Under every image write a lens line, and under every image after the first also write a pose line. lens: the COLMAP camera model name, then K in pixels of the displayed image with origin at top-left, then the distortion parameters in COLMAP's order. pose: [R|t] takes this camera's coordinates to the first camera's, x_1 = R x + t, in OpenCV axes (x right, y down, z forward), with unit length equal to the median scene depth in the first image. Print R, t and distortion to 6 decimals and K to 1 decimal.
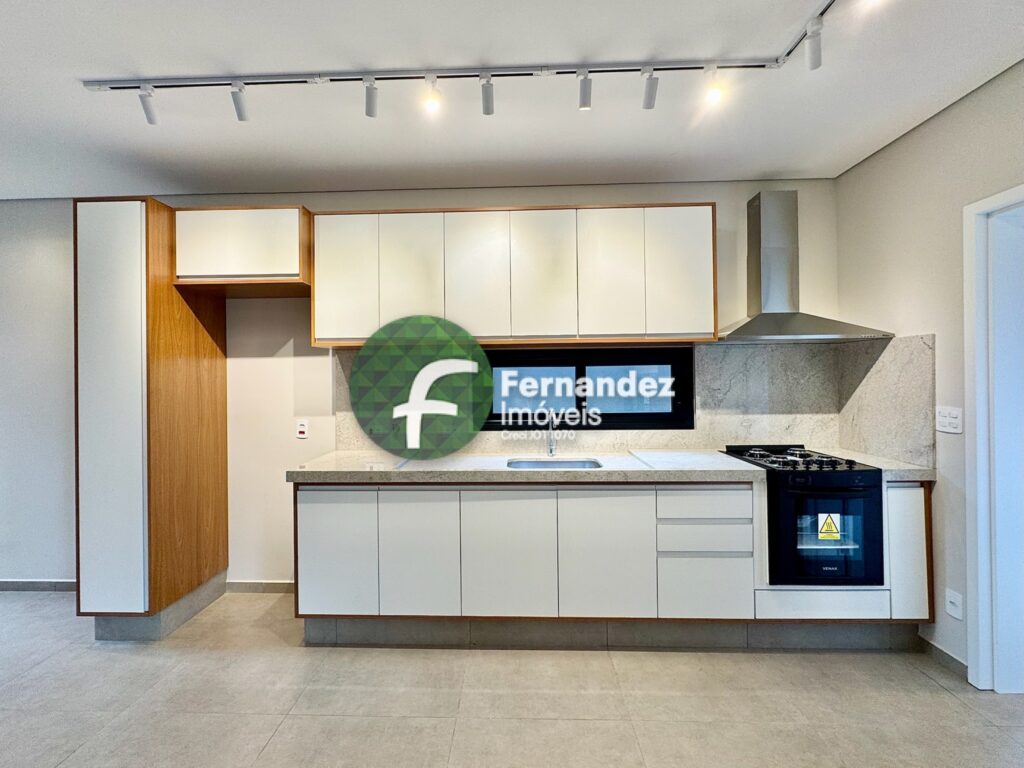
lens RADIAL K [[432.2, 0, 501.1], [0, 432.2, 377.2], [0, 0, 1]] dist [-0.000851, 0.000019]
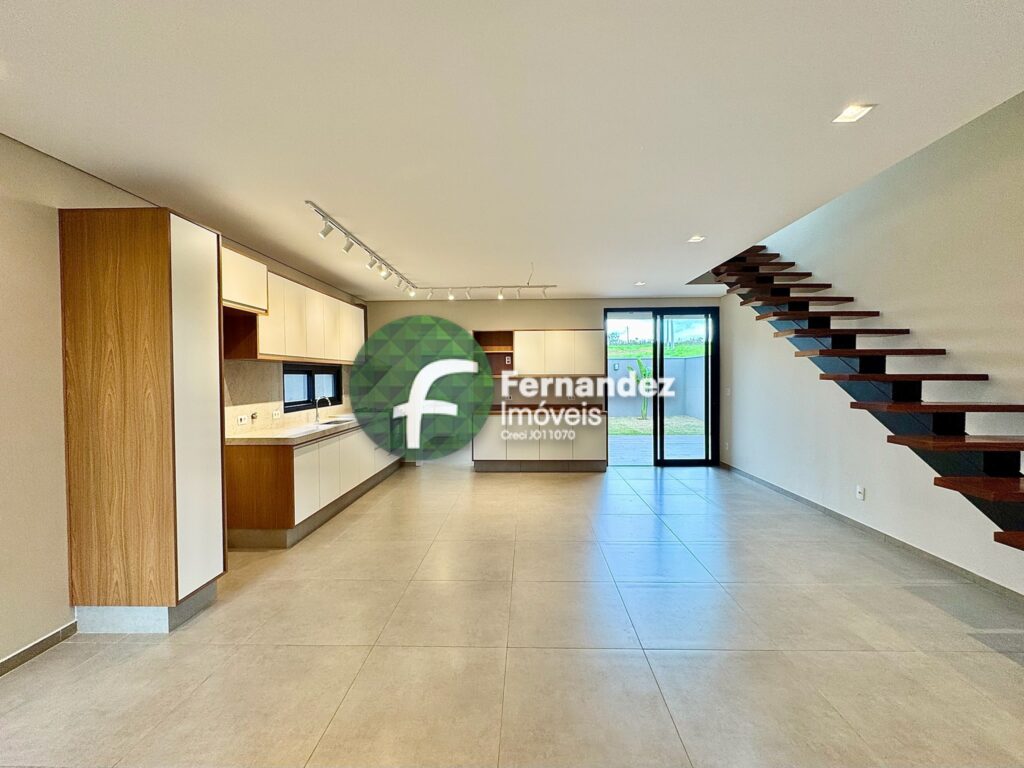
lens RADIAL K [[421.7, 0, 521.4], [0, 421.7, 385.0], [0, 0, 1]] dist [0.000423, 0.000103]
pose [[-0.016973, -0.013122, 0.999770, -2.192614], [0.005616, 0.999897, 0.013219, 0.002601], [-0.999840, 0.005840, -0.016897, 0.180677]]
